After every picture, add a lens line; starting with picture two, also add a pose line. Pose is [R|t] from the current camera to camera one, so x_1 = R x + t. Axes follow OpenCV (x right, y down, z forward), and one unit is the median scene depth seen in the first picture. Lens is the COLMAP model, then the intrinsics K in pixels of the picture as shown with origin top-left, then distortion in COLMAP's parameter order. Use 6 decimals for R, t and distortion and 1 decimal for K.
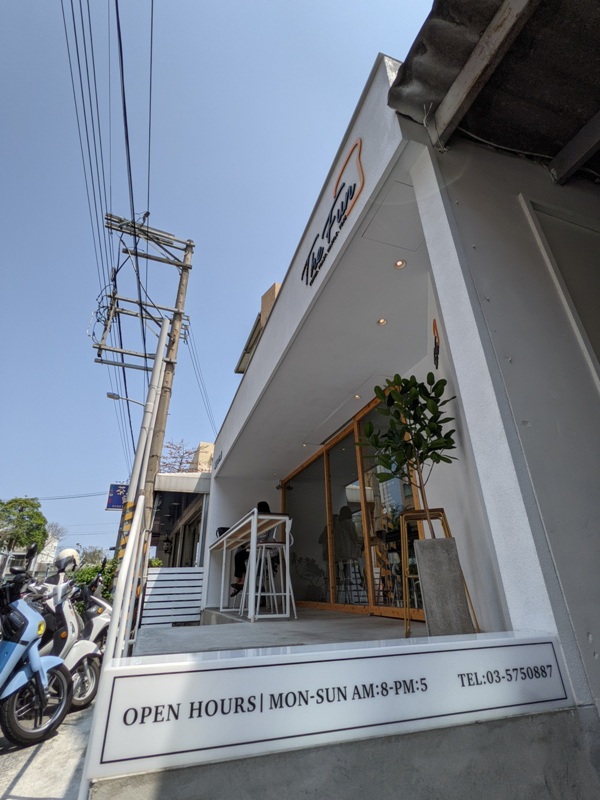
lens RADIAL K [[385.3, 0, 298.9], [0, 385.3, 395.0], [0, 0, 1]] dist [-0.004054, 0.001744]
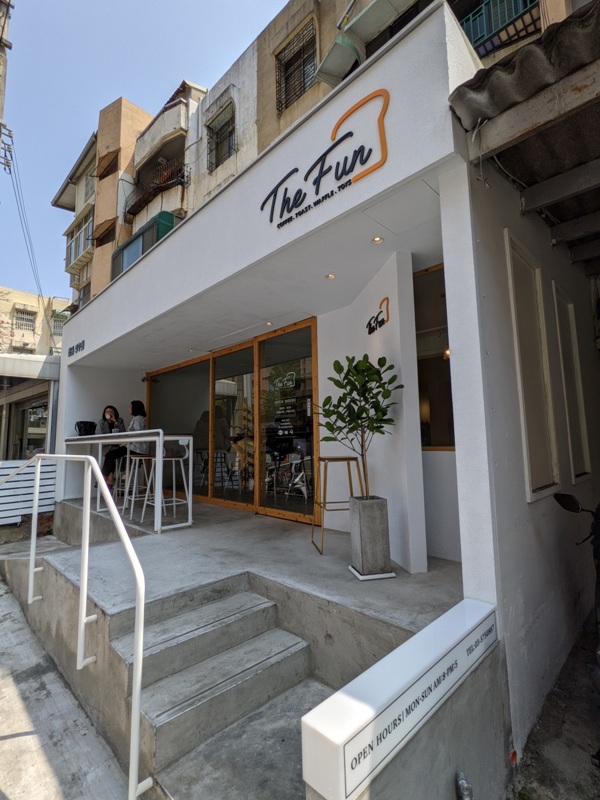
lens RADIAL K [[385.3, 0, 298.1], [0, 385.3, 393.8], [0, 0, 1]] dist [-0.004054, 0.001744]
pose [[0.900864, 0.052573, 0.430906, -0.295947], [-0.193183, 0.937482, 0.289495, -0.188981], [-0.388748, -0.344039, 0.854700, 0.072824]]
